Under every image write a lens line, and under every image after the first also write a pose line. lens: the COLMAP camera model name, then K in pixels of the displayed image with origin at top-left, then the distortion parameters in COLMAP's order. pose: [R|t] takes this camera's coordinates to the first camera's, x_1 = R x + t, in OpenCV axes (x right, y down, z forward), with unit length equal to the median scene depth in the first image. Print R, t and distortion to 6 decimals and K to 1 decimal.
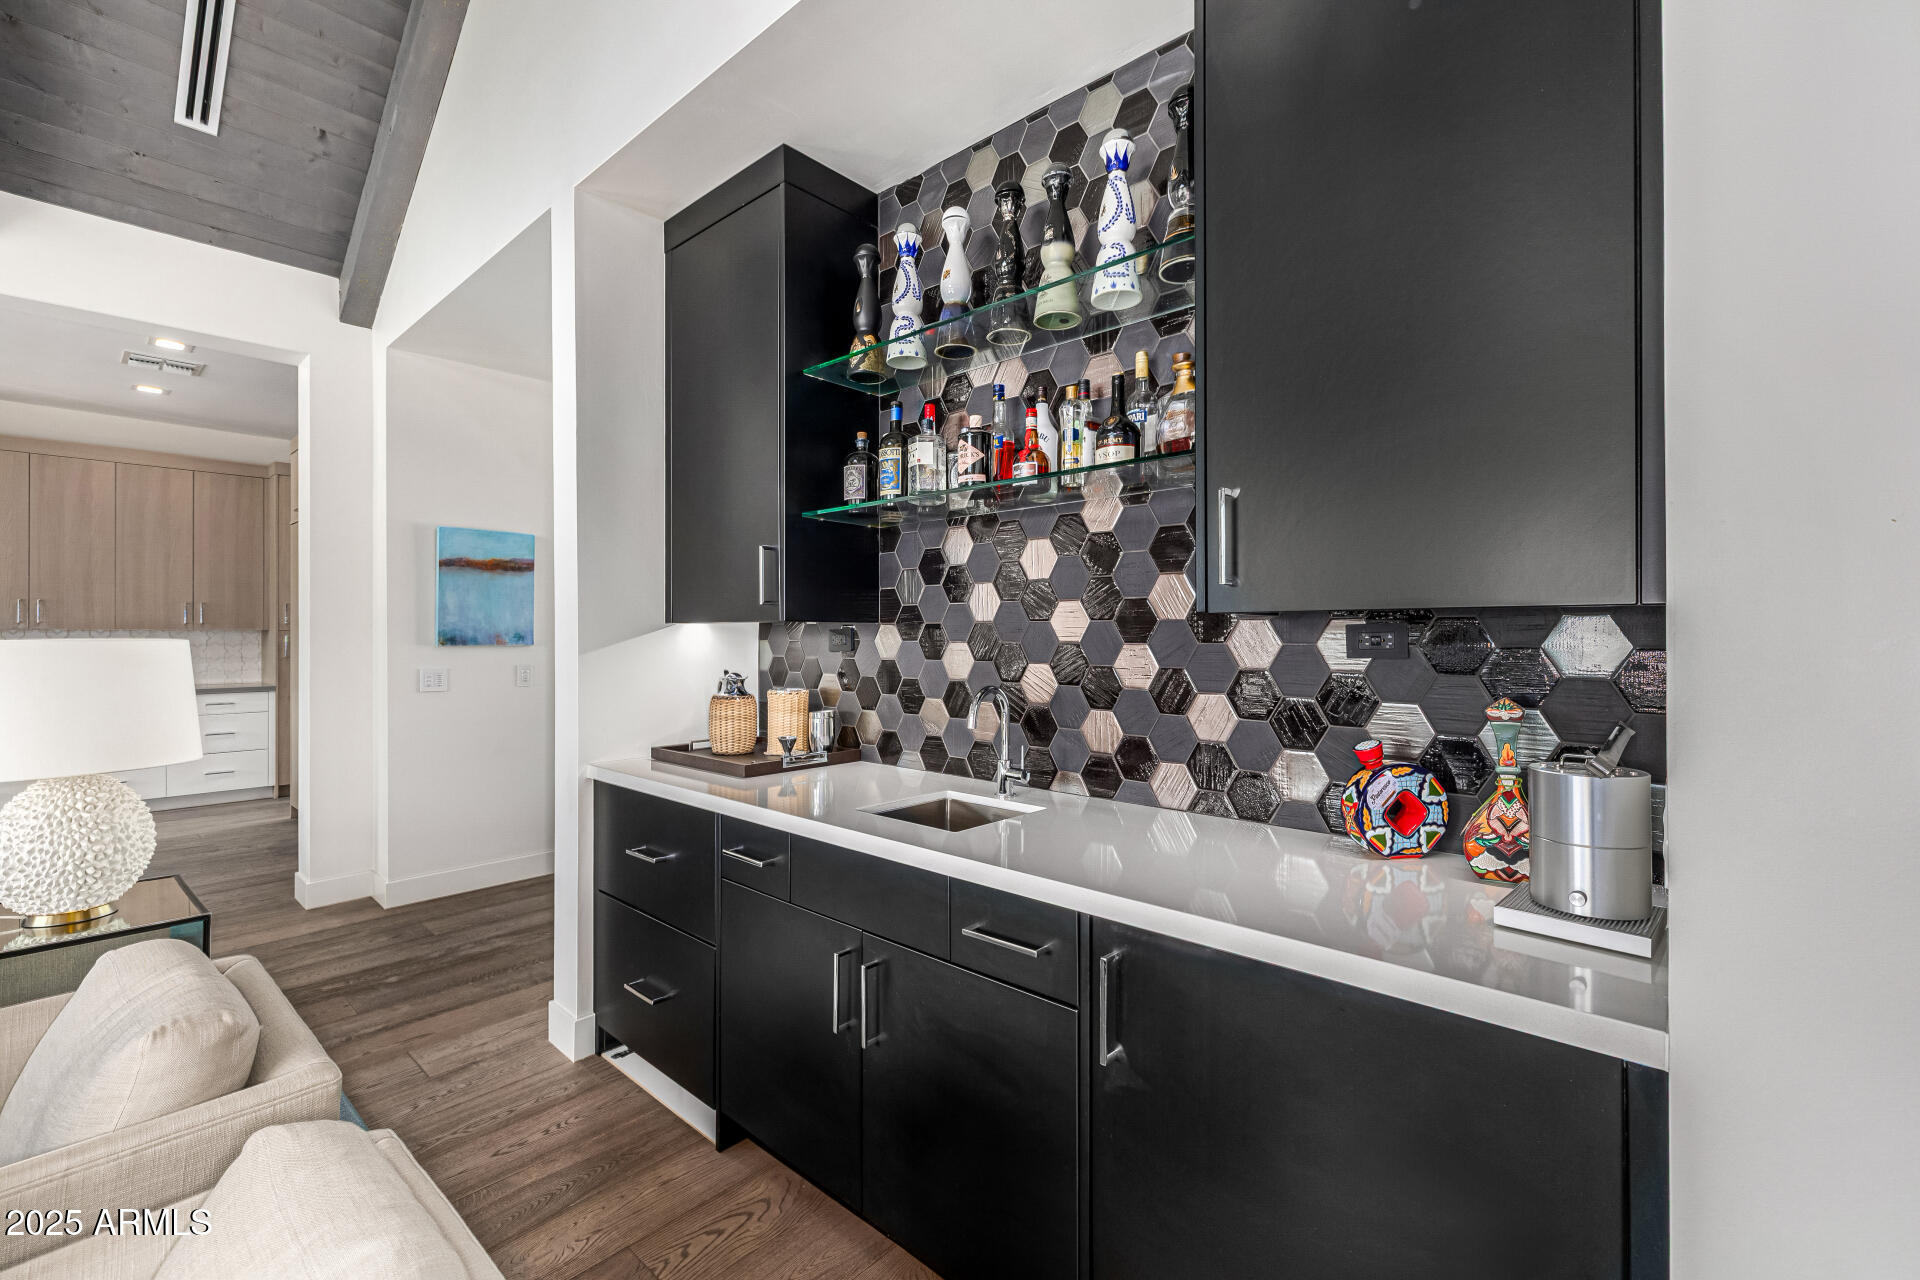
lens RADIAL K [[818.3, 0, 957.9], [0, 818.3, 629.1], [0, 0, 1]] dist [0.002095, 0.000637]
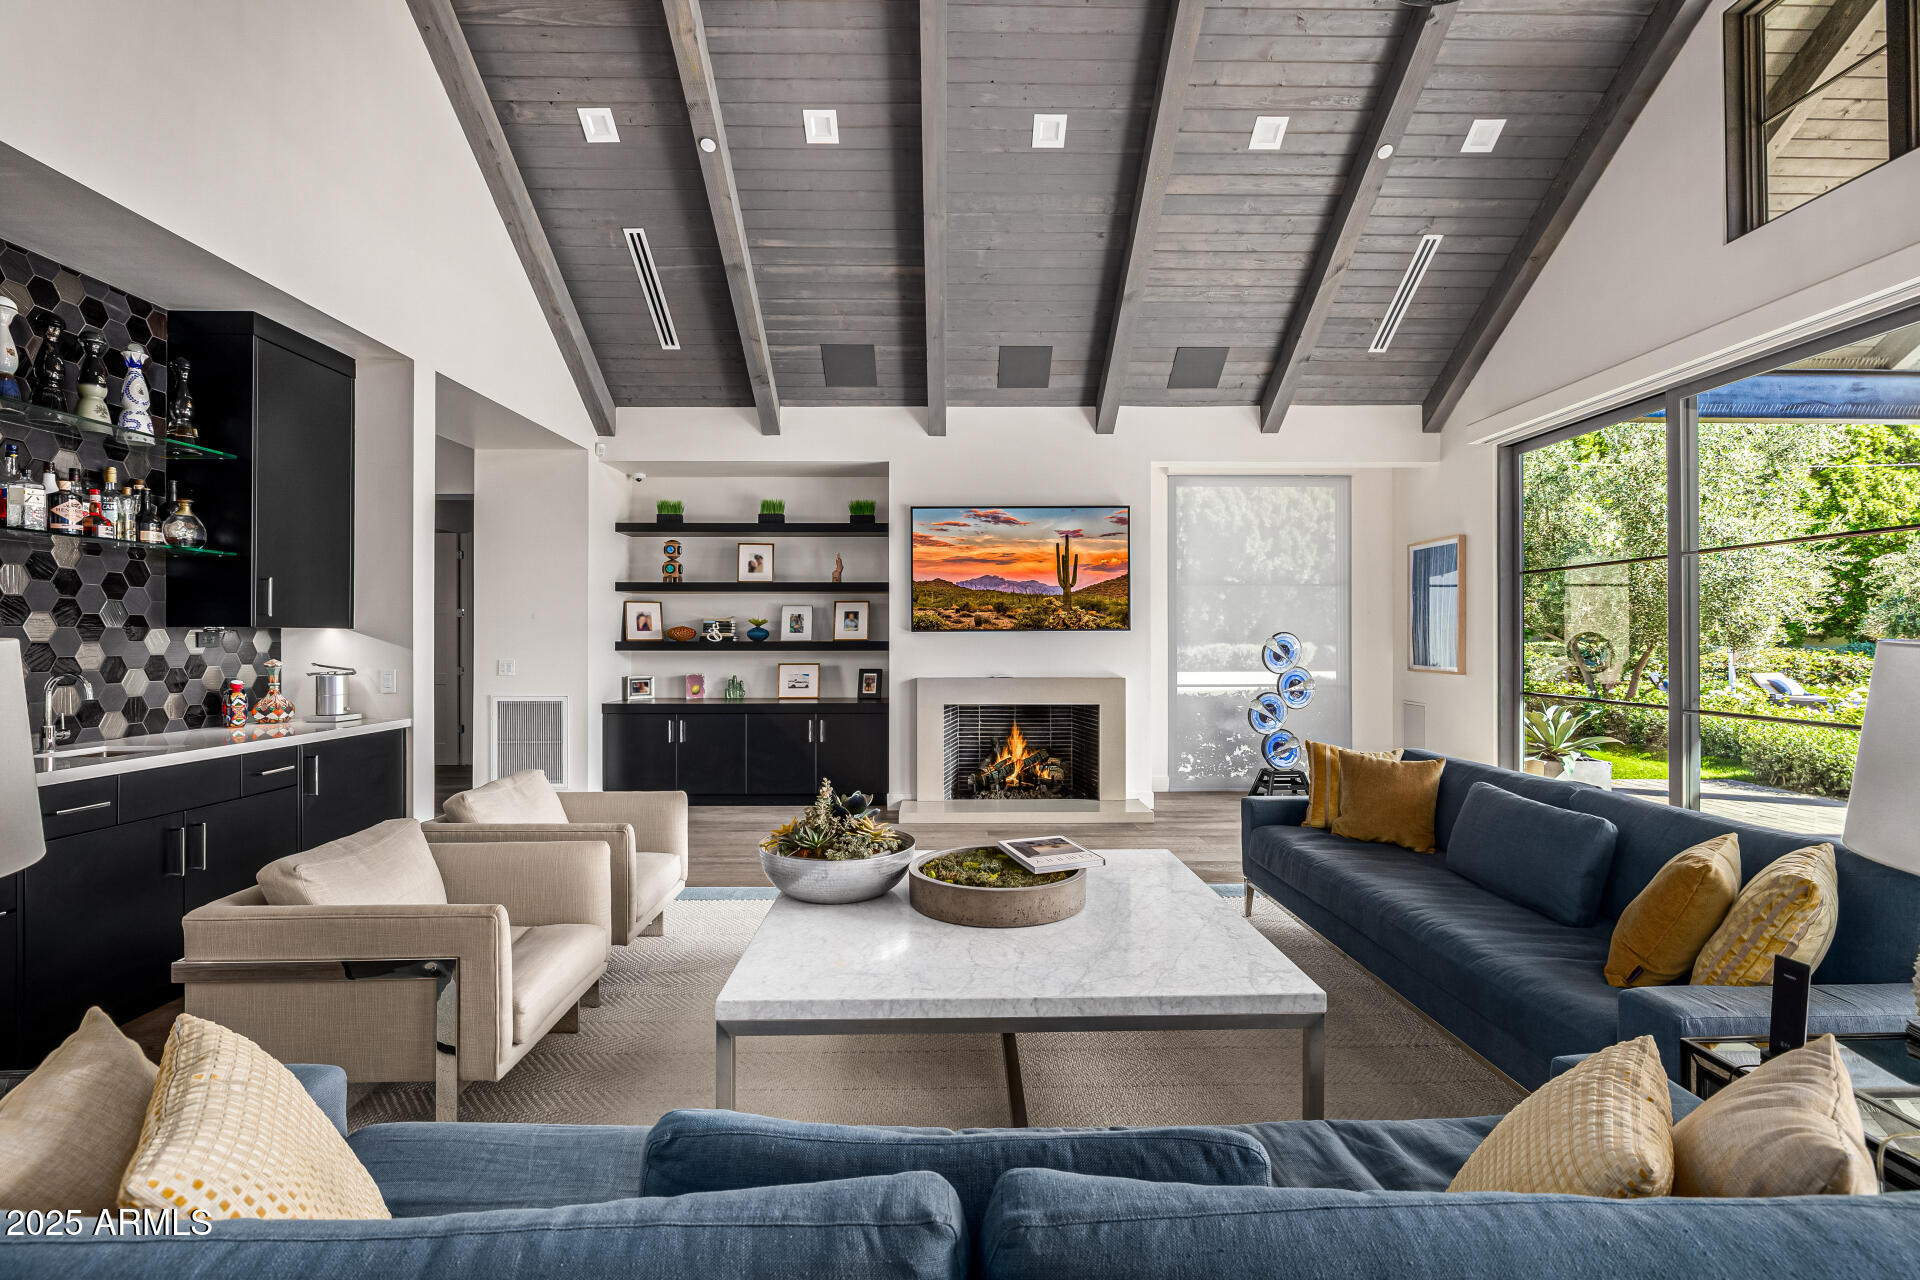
lens RADIAL K [[886.5, 0, 960.7], [0, 886.5, 633.6], [0, 0, 1]] dist [-0.004705, -0.000803]
pose [[-0.687698, 0.006644, 0.725966, -1.886580], [-0.000272, 0.999956, -0.009408, 0.014673], [-0.725996, -0.006668, -0.687666, 0.810752]]
